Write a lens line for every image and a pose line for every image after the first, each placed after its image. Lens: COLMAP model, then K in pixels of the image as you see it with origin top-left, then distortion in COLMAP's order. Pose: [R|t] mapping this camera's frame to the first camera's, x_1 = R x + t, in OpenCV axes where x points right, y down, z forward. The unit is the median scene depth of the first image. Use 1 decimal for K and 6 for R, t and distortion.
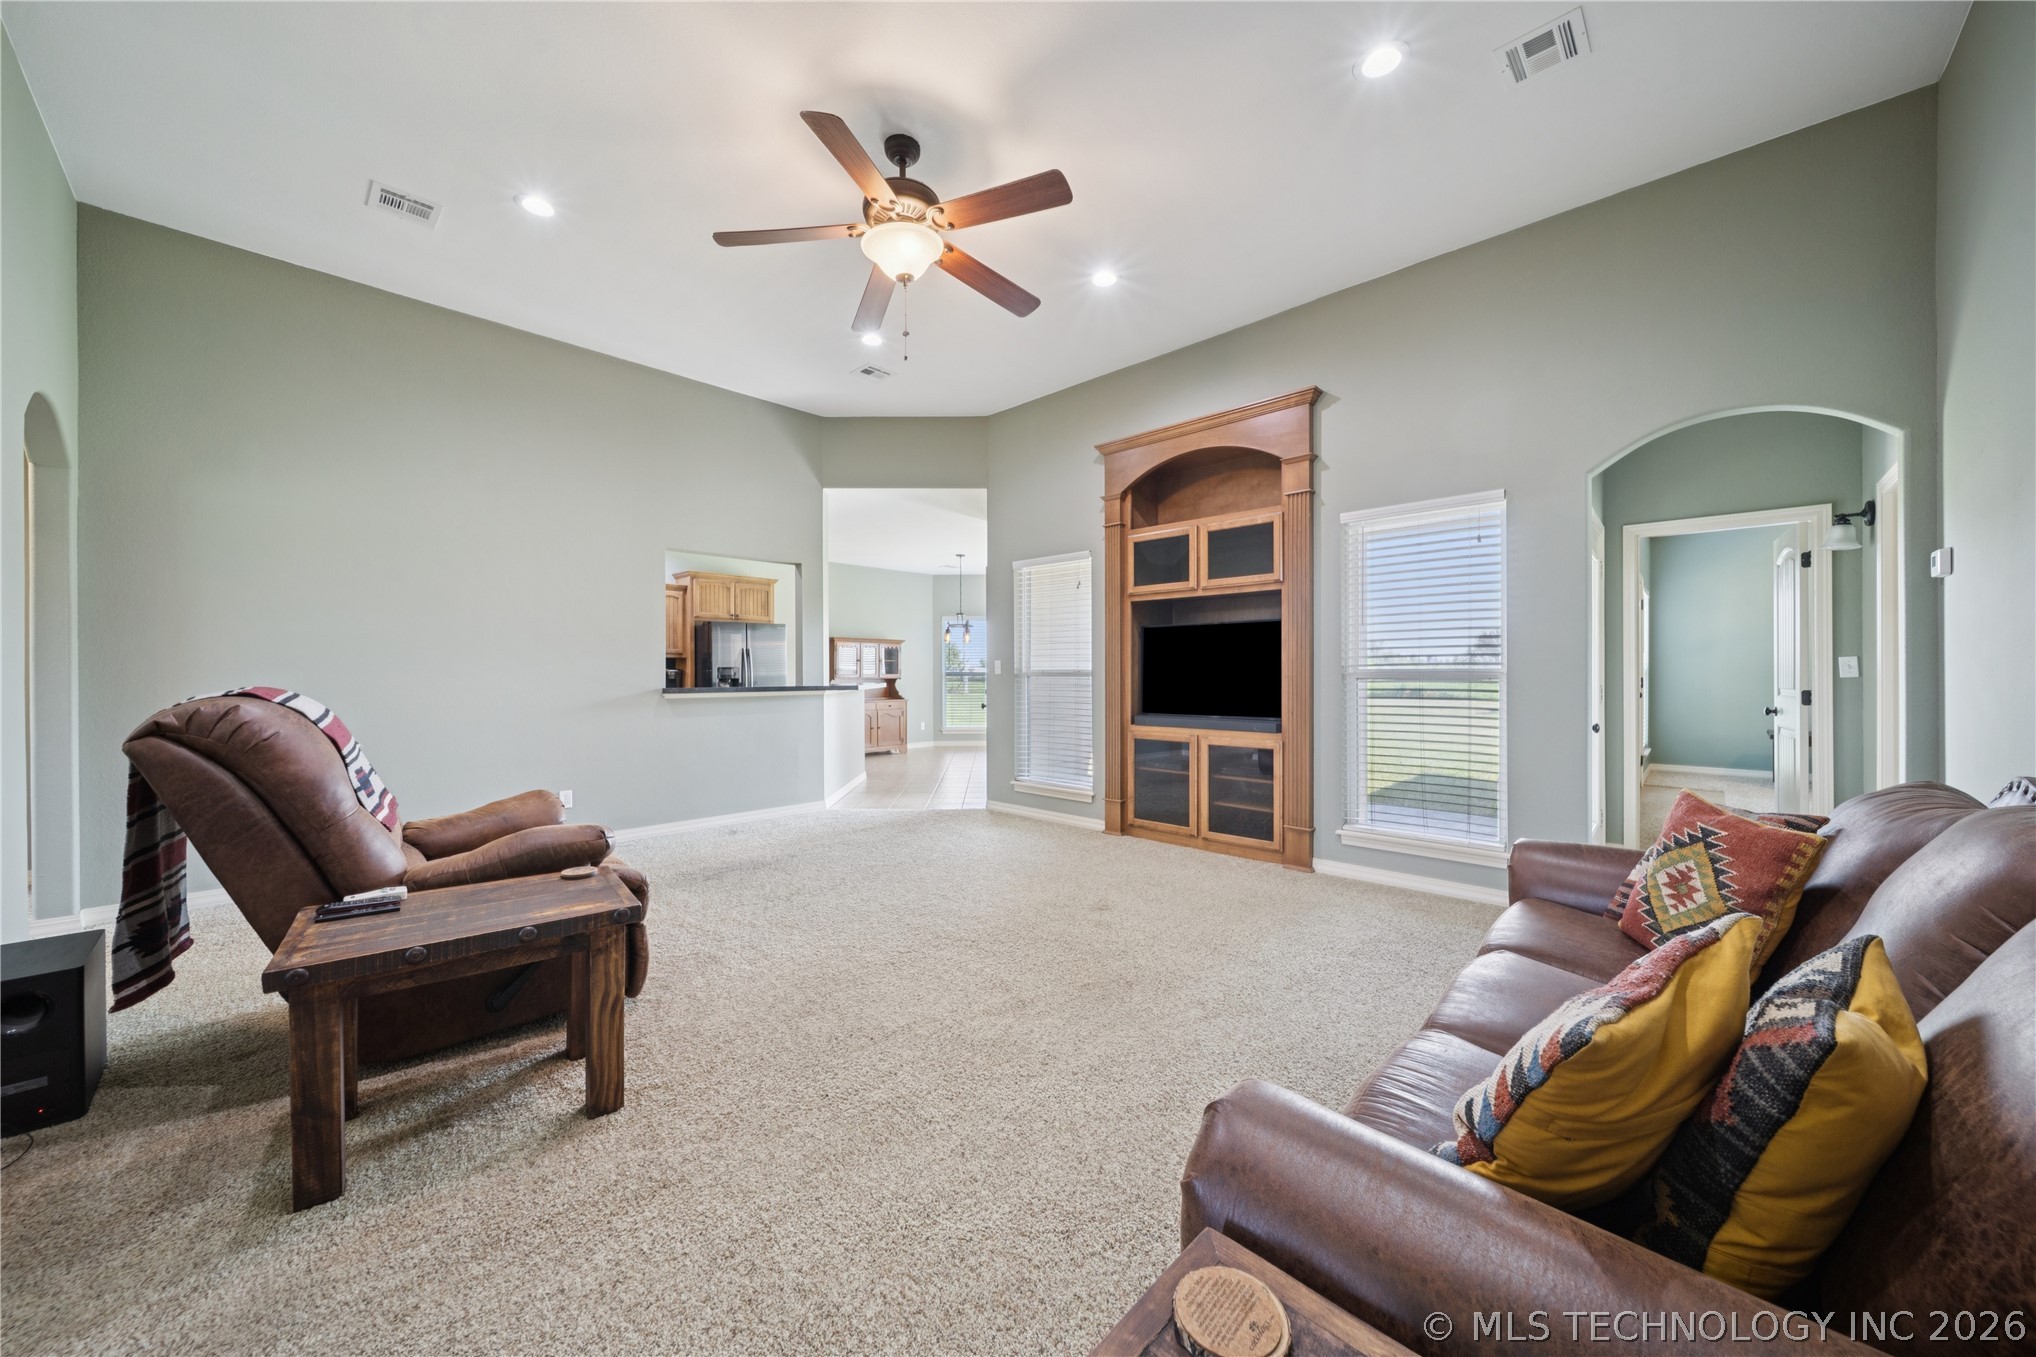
lens RADIAL K [[718.5, 0, 1022.5], [0, 718.5, 669.0], [0, 0, 1]] dist [-0.000122, -0.001636]
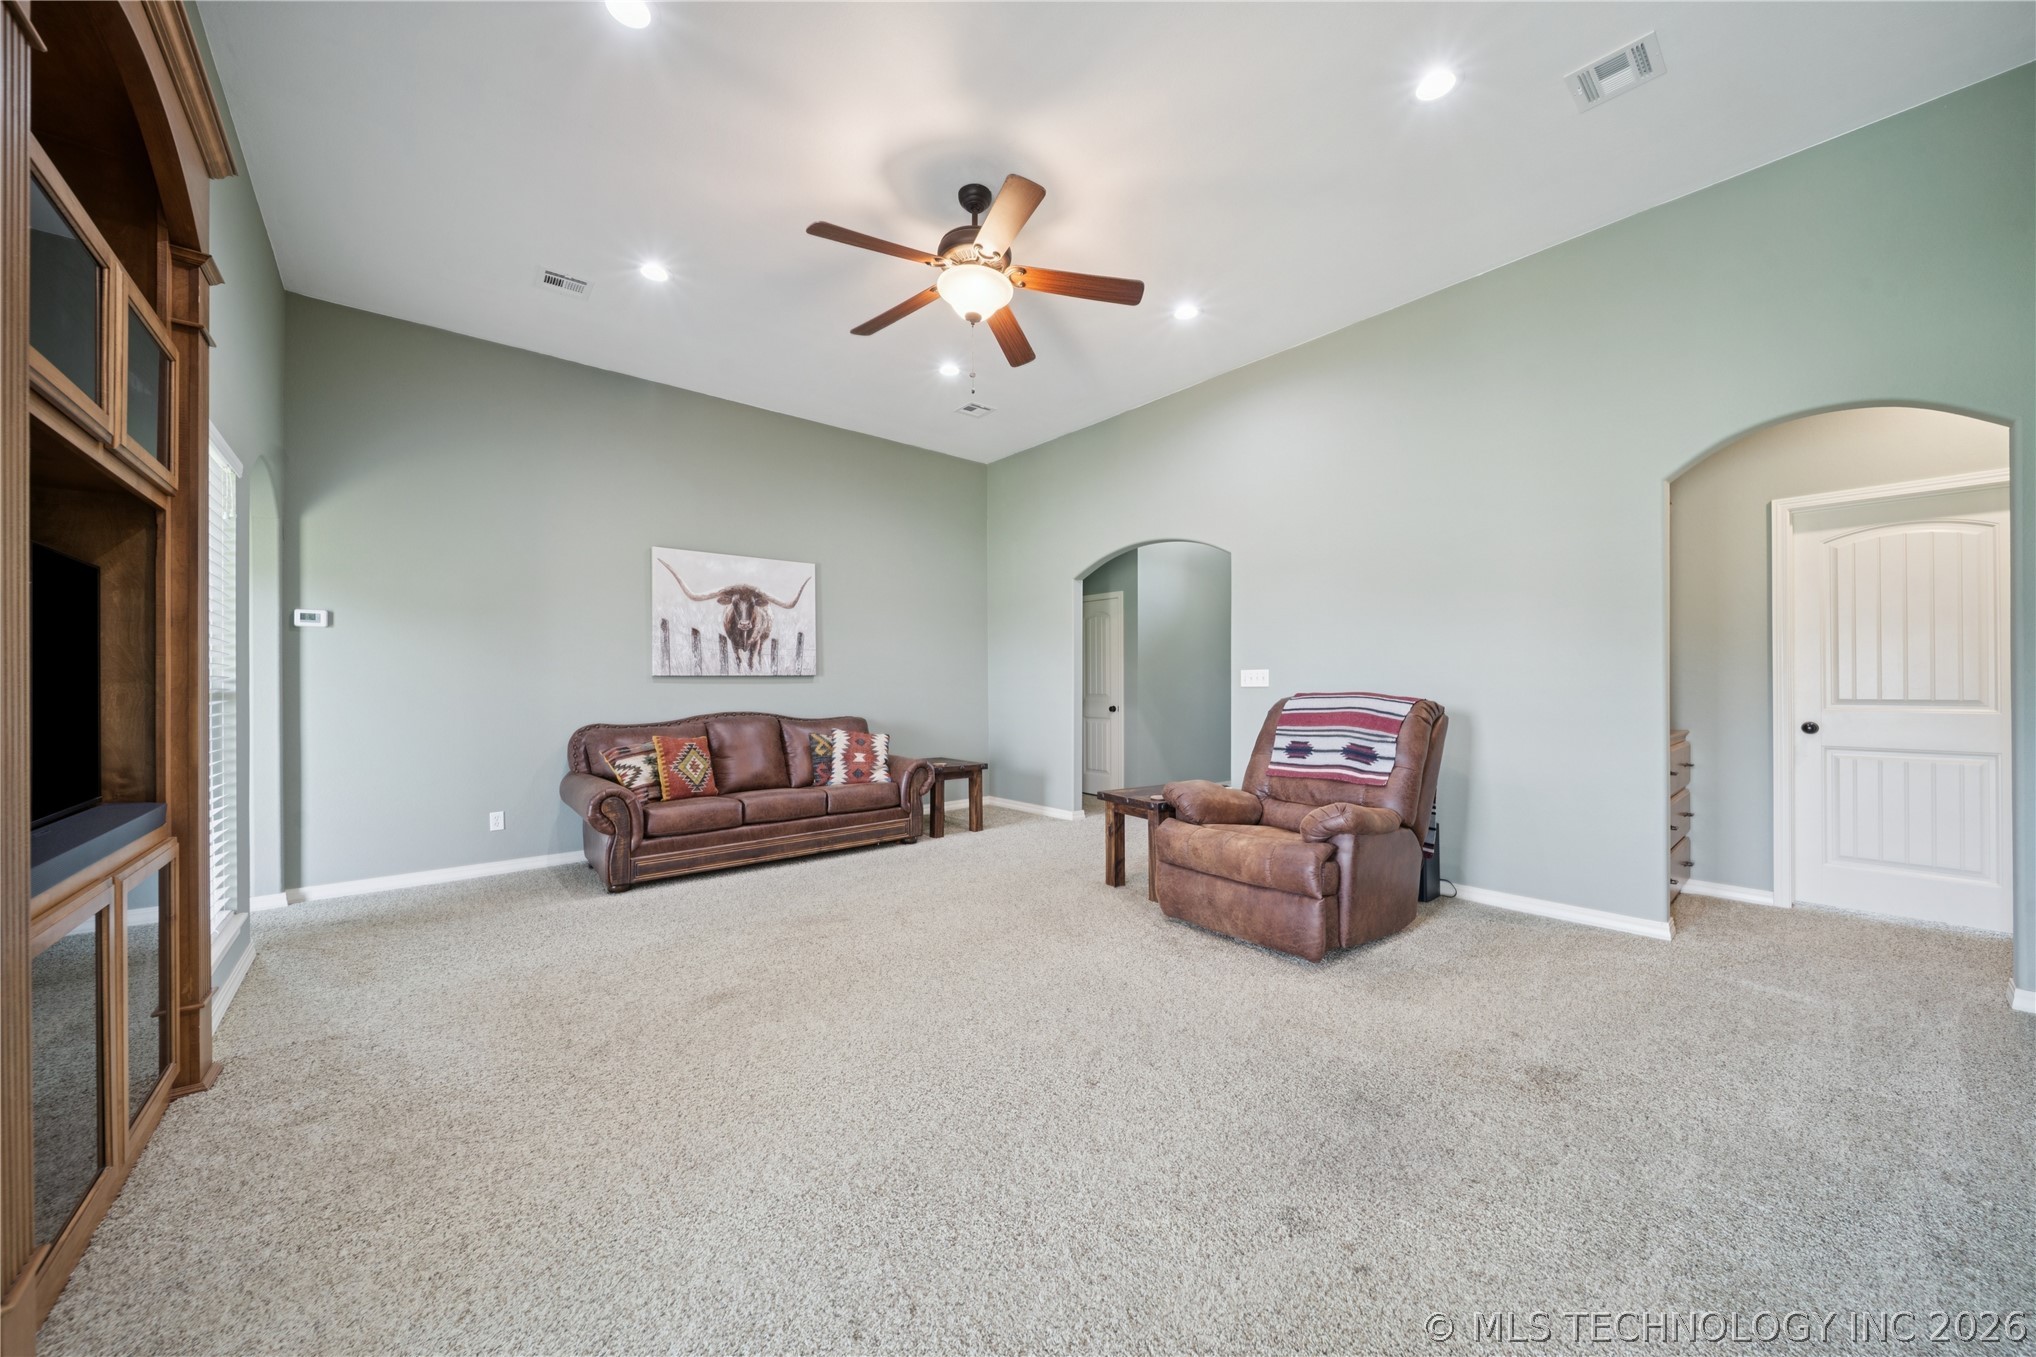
lens RADIAL K [[718.5, 0, 1016.3], [0, 718.5, 681.0], [0, 0, 1]] dist [-0.000122, -0.001636]
pose [[-0.993320, 0.006693, 0.115198, -0.228428], [0.005497, 0.999928, -0.010701, 0.006511], [-0.115262, -0.009996, -0.993285, 1.352862]]
